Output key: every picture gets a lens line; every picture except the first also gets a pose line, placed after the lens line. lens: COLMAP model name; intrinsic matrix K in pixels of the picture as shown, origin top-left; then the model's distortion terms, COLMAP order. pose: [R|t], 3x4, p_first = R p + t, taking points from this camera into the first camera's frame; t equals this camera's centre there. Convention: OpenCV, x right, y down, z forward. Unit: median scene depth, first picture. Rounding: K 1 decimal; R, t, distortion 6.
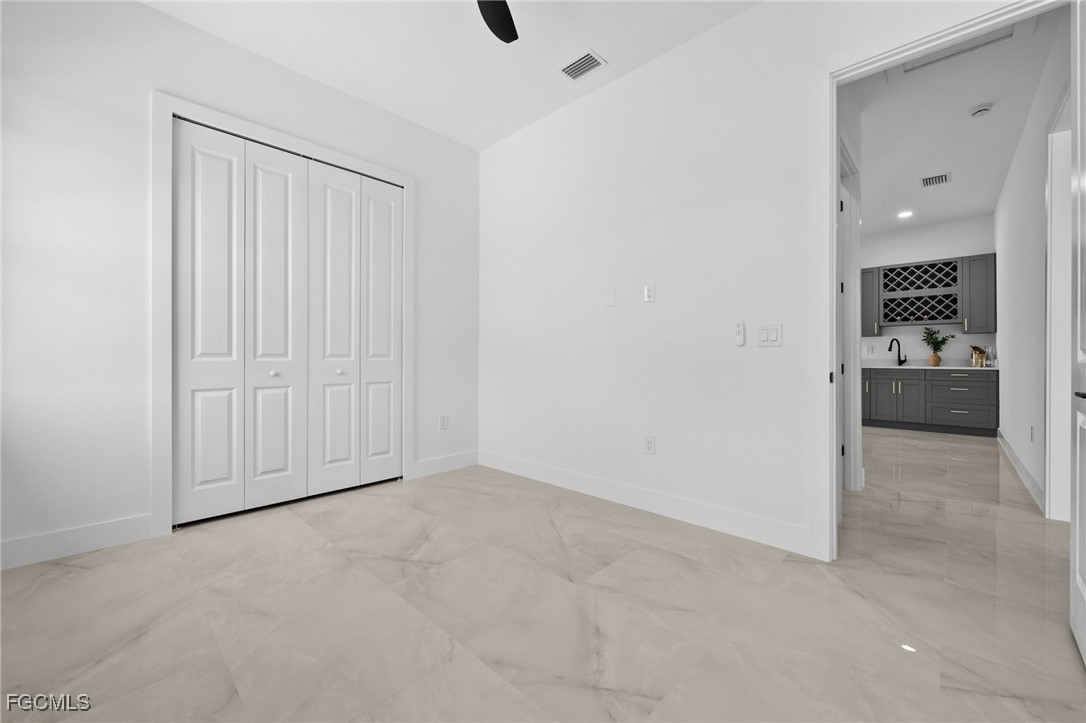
lens RADIAL K [[427.8, 0, 541.1], [0, 427.8, 357.6], [0, 0, 1]] dist [-0.002818, -0.000298]
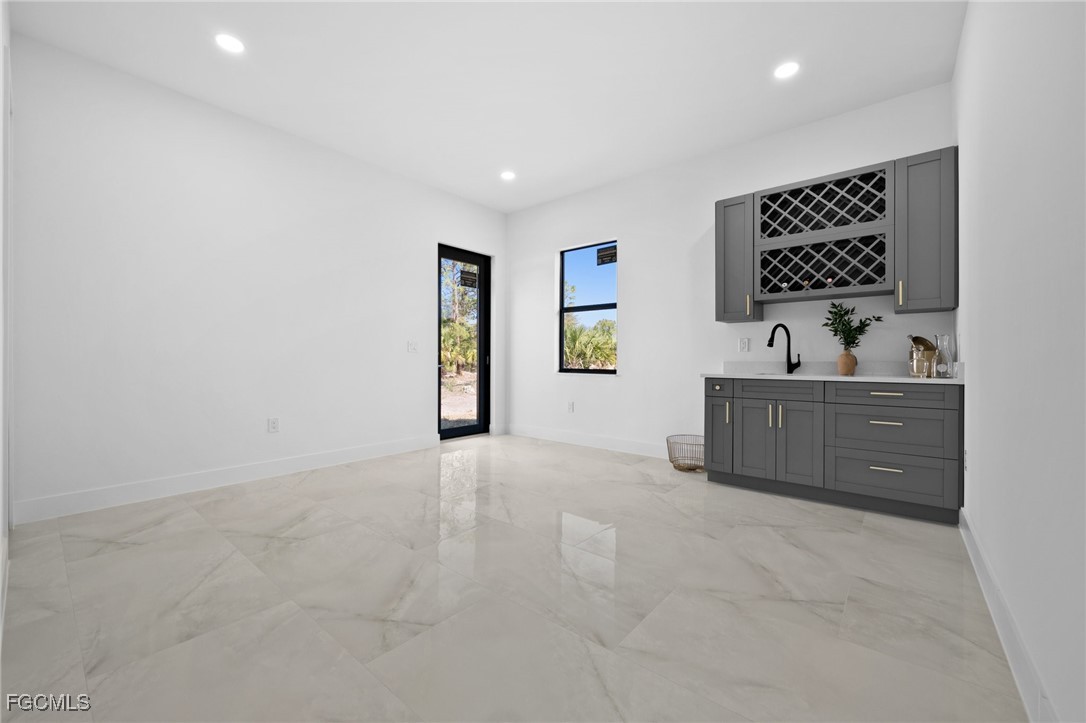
lens RADIAL K [[428.5, 0, 543.0], [0, 428.5, 361.5], [0, 0, 1]] dist [-0.001451, -0.000028]
pose [[0.997548, 0.001327, 0.069978, 0.516360], [-0.001615, 0.999990, 0.004056, 0.001995], [-0.069972, -0.004159, 0.997540, 0.502083]]
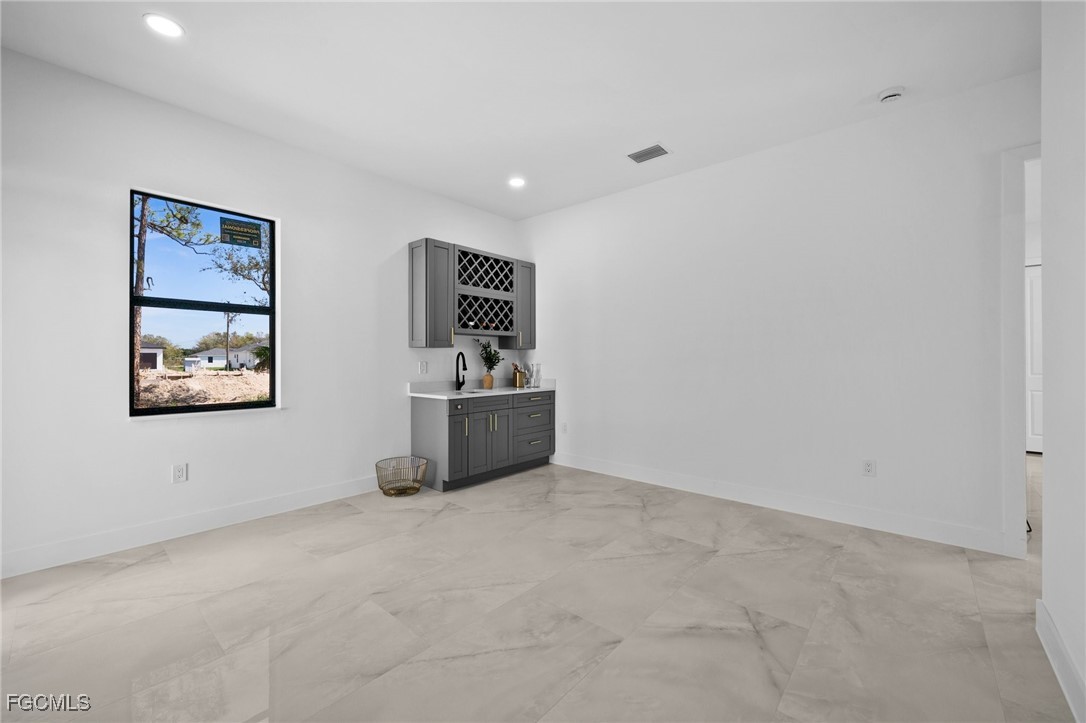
lens RADIAL K [[427.8, 0, 541.1], [0, 427.8, 357.6], [0, 0, 1]] dist [-0.002818, -0.000298]
pose [[-0.038237, 0.006047, 0.999250, 0.125440], [0.002667, 0.999979, -0.005949, -0.032874], [-0.999265, 0.002438, -0.038252, 0.950405]]
